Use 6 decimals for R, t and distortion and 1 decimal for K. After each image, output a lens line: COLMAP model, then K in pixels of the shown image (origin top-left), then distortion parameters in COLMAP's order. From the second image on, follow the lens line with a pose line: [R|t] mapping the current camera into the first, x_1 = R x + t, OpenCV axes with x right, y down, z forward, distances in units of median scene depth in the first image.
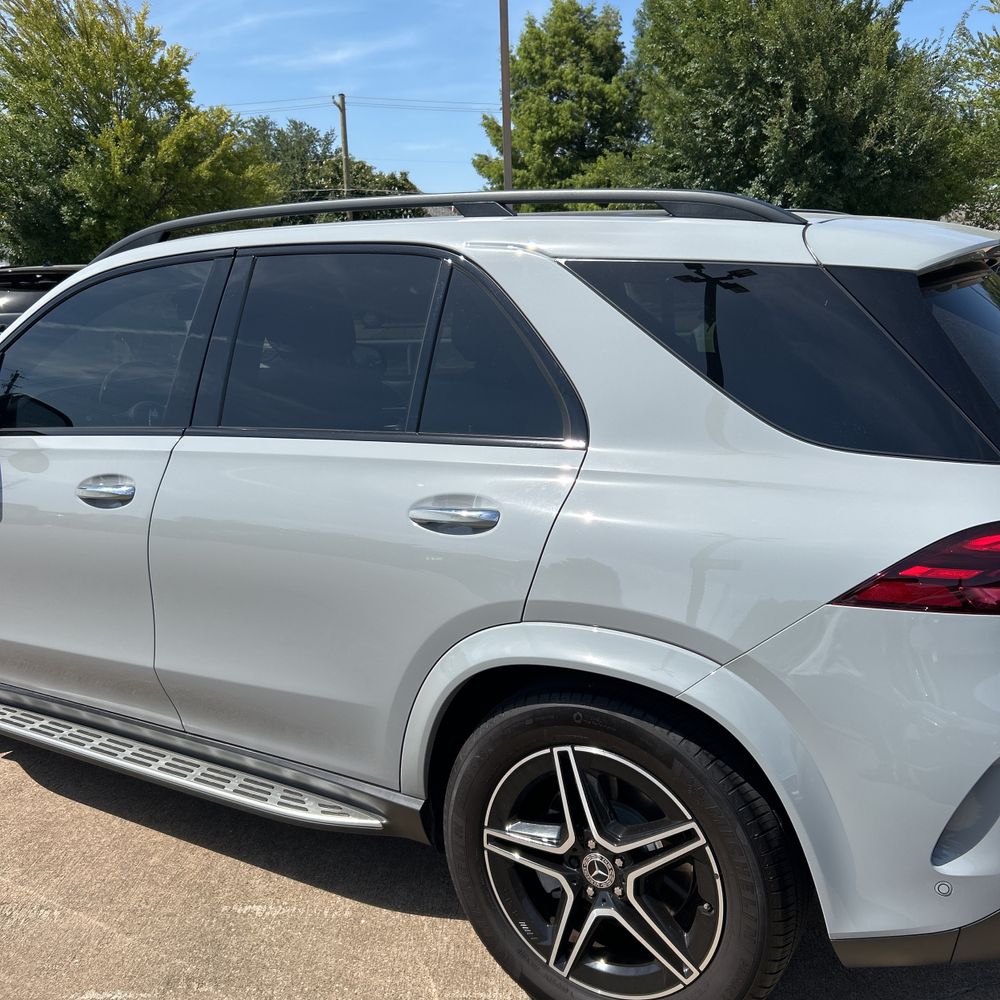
lens RADIAL K [[1008.9, 0, 501.8], [0, 1008.9, 502.9], [0, 0, 1]] dist [0.009427, 0.000000]
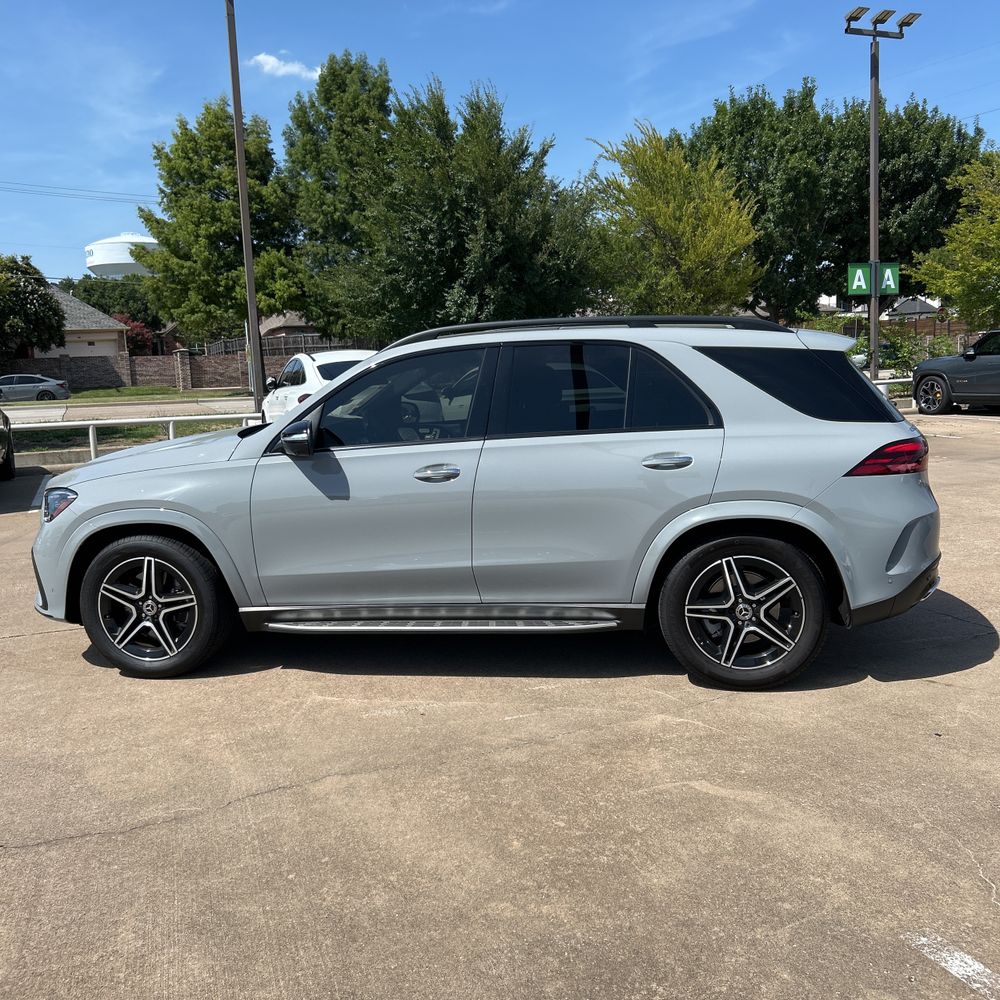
lens RADIAL K [[1008.9, 0, 500.0], [0, 1008.9, 498.8], [0, 0, 1]] dist [0.009427, 0.000000]
pose [[0.926618, -0.053410, 0.372191, -1.187898], [0.085348, 0.993899, -0.069860, 0.211570], [-0.366189, 0.096499, 0.925523, -0.884801]]
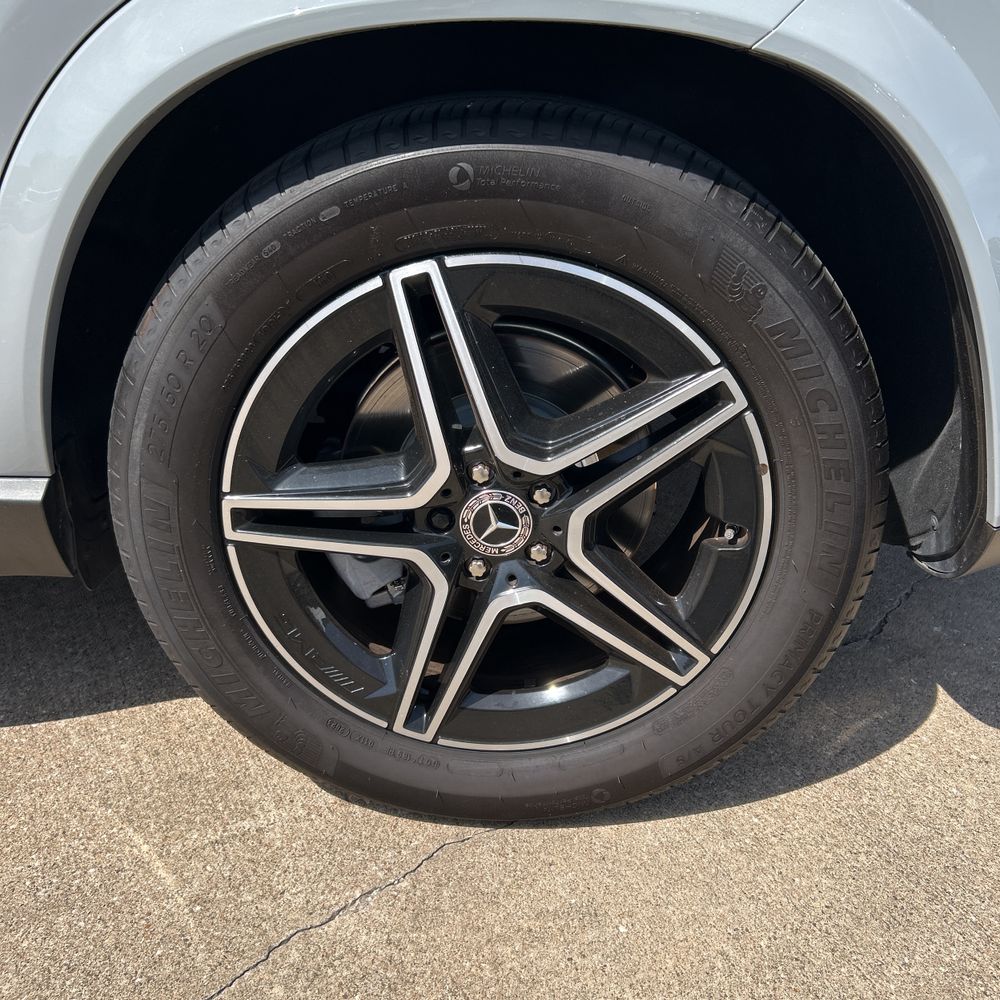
lens RADIAL K [[1008.9, 0, 505.5], [0, 1008.9, 494.9], [0, 0, 1]] dist [0.009427, 0.000000]
pose [[0.863625, -0.181316, 0.470400, -0.120866], [0.065585, 0.965563, 0.251767, 0.217288], [-0.499850, -0.186581, 0.845776, 0.560276]]
